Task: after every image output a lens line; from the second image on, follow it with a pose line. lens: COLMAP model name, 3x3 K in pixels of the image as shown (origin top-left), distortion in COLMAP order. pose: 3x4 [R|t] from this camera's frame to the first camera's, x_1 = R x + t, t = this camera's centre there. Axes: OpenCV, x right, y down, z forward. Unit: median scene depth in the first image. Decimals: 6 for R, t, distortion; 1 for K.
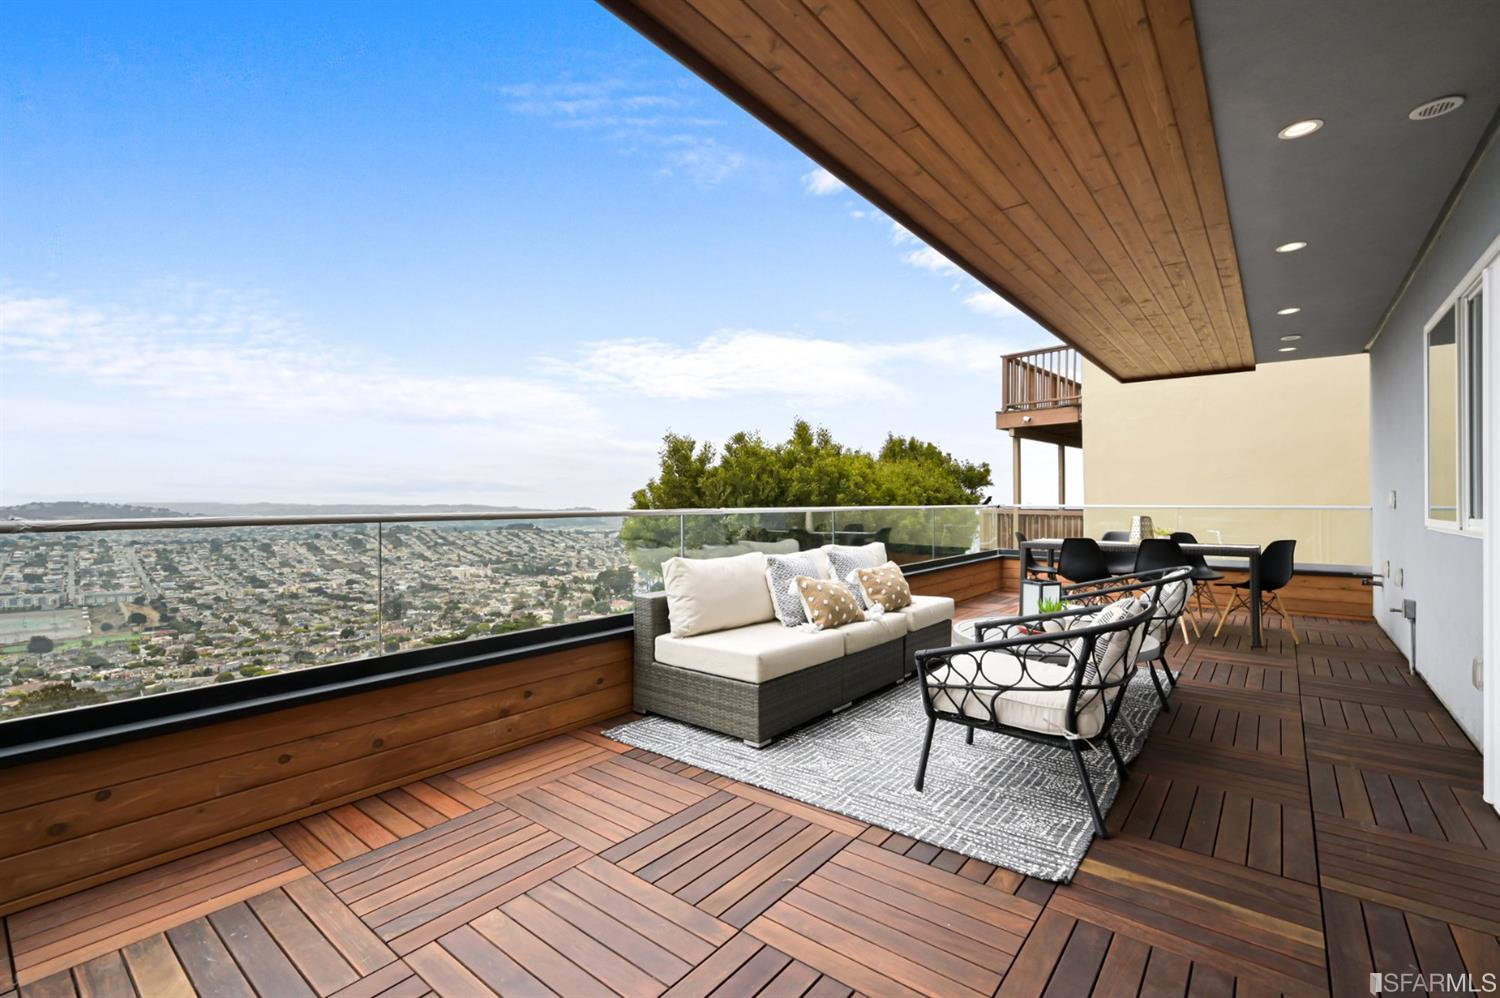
lens RADIAL K [[649.8, 0, 750.6], [0, 649.8, 510.4], [0, 0, 1]] dist [0.001261, 0.000507]
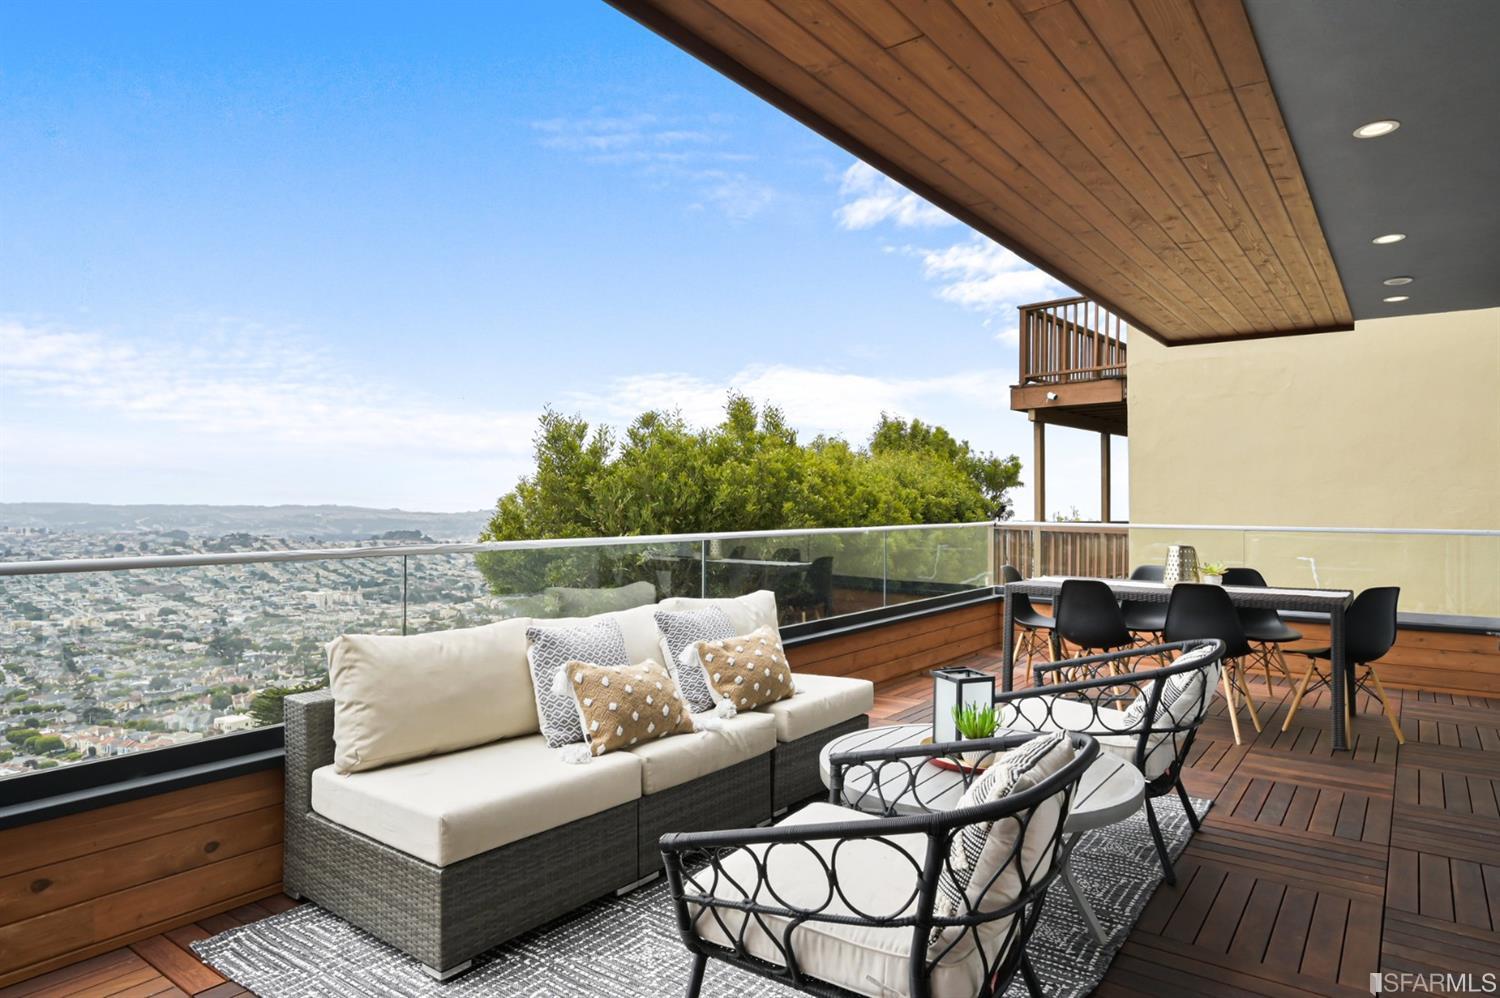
lens RADIAL K [[878.1, 0, 749.4], [0, 878.1, 514.6], [0, 0, 1]] dist [0.002506, -0.002755]
pose [[0.999449, 0.003685, 0.032976, 0.203943], [-0.003685, 0.999993, -0.000047, -0.034234], [-0.032976, -0.000074, 0.999456, 0.179316]]
